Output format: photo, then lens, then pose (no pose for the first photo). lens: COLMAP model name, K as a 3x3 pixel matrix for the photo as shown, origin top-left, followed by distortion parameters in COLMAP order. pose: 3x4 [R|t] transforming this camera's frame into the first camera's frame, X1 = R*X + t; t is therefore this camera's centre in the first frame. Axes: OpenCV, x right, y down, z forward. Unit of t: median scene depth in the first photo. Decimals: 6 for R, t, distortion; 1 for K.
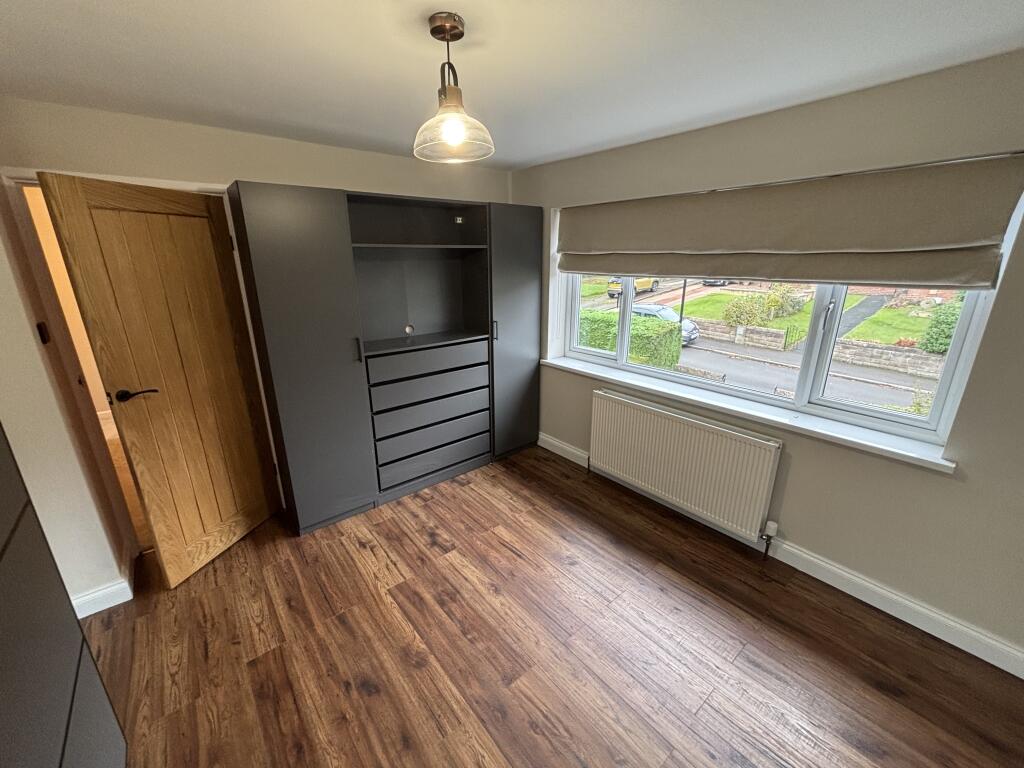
lens RADIAL K [[414.8, 0, 510.7], [0, 414.8, 384.6], [0, 0, 1]] dist [0.001567, -0.000224]
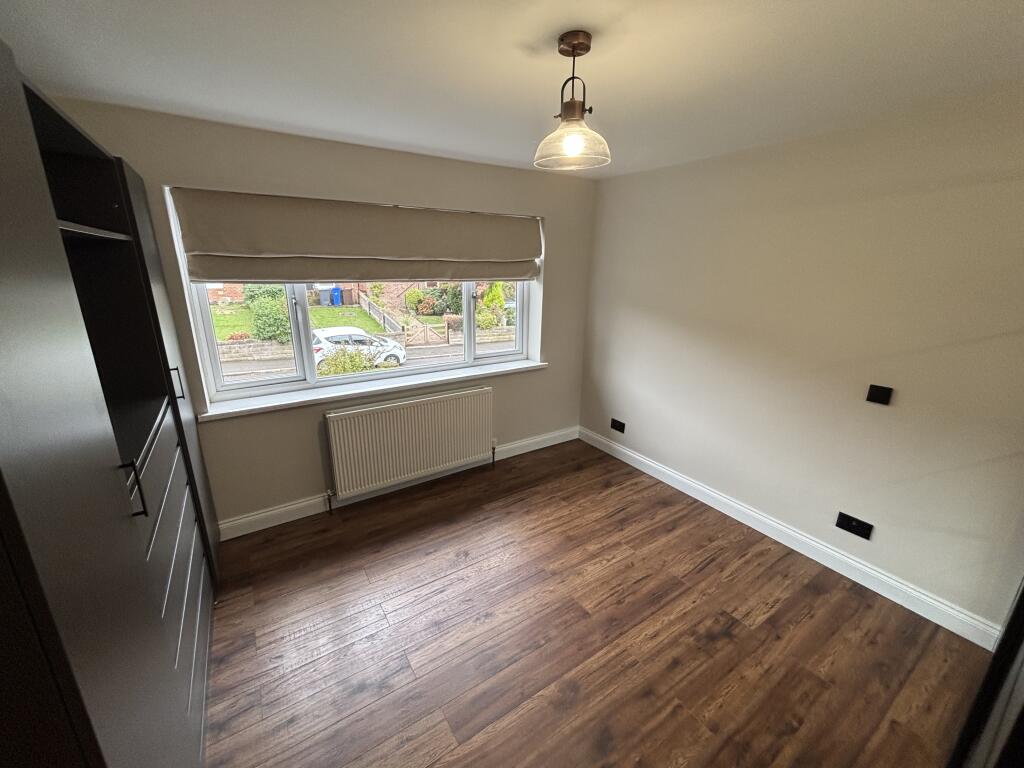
lens RADIAL K [[414.8, 0, 510.7], [0, 414.8, 384.6], [0, 0, 1]] dist [0.001567, -0.000224]
pose [[0.106752, -0.271690, 0.956446, -0.864469], [0.283118, 0.930427, 0.232699, -0.212432], [-0.953125, 0.245946, 0.176245, 0.724417]]
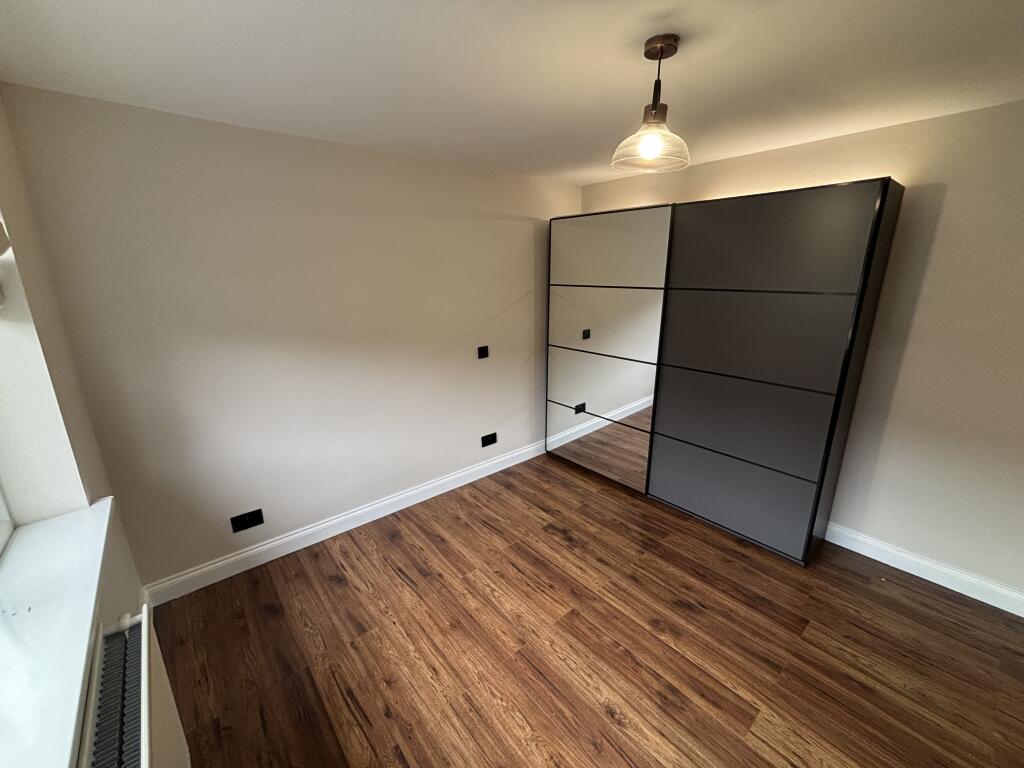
lens RADIAL K [[414.8, 0, 510.7], [0, 414.8, 384.6], [0, 0, 1]] dist [0.001567, -0.000224]
pose [[-0.999739, 0.019970, -0.011084, 0.156653], [0.010670, 0.837445, 0.546418, -0.441931], [0.020194, 0.546157, -0.837439, 1.433125]]
